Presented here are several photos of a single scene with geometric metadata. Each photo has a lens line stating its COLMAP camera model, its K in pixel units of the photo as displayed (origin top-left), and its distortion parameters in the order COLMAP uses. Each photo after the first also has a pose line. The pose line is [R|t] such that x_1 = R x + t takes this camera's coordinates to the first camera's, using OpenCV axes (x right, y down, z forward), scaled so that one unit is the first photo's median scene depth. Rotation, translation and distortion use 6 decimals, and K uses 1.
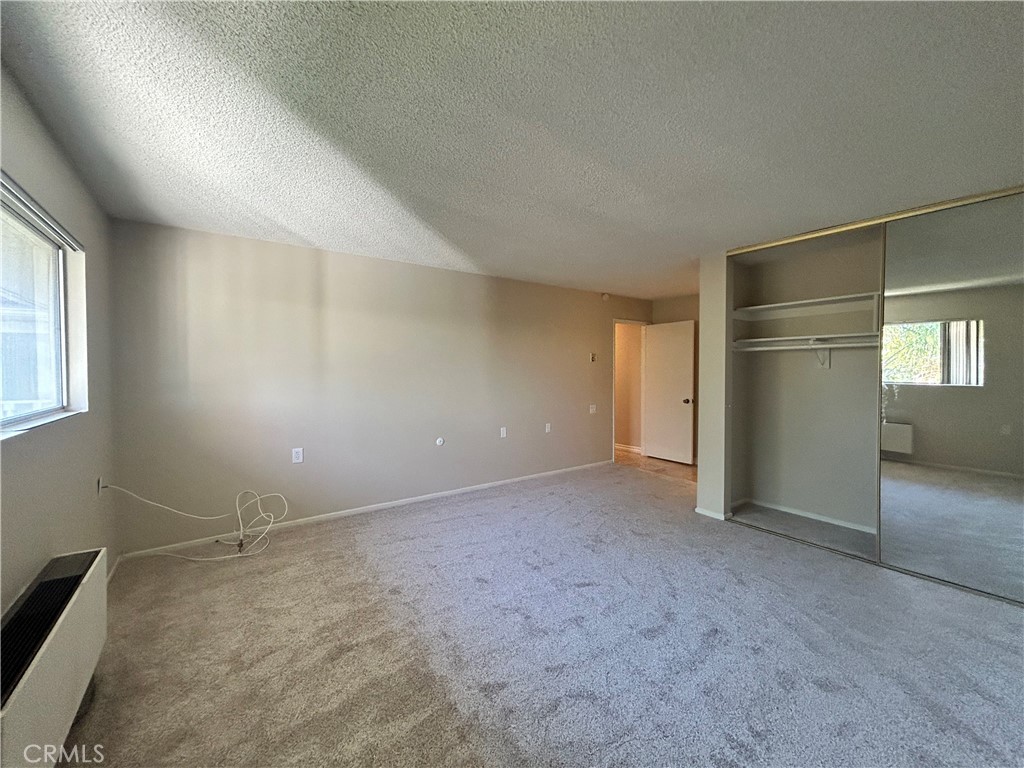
lens RADIAL K [[415.3, 0, 510.7], [0, 415.3, 380.6], [0, 0, 1]] dist [0.002673, 0.000257]
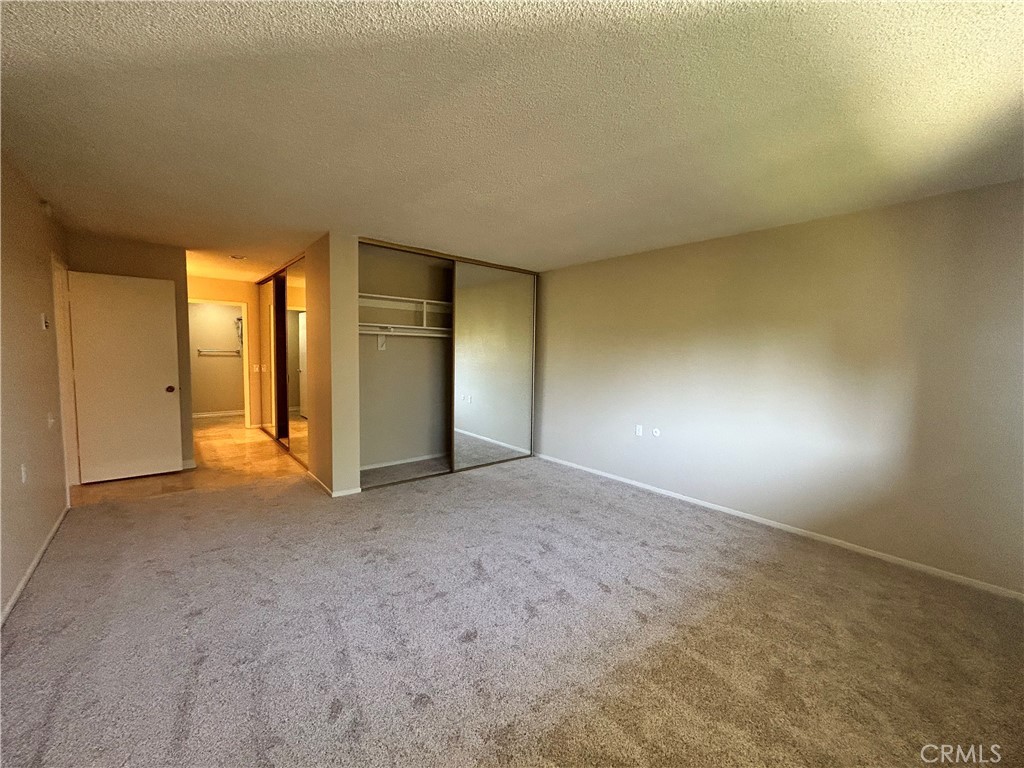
lens RADIAL K [[415.3, 0, 510.7], [0, 415.3, 380.6], [0, 0, 1]] dist [0.002673, 0.000257]
pose [[-0.076161, -0.075502, 0.994233, -0.636559], [0.003288, 0.997105, 0.075971, -0.034707], [-0.997090, 0.009055, -0.075692, 0.783050]]
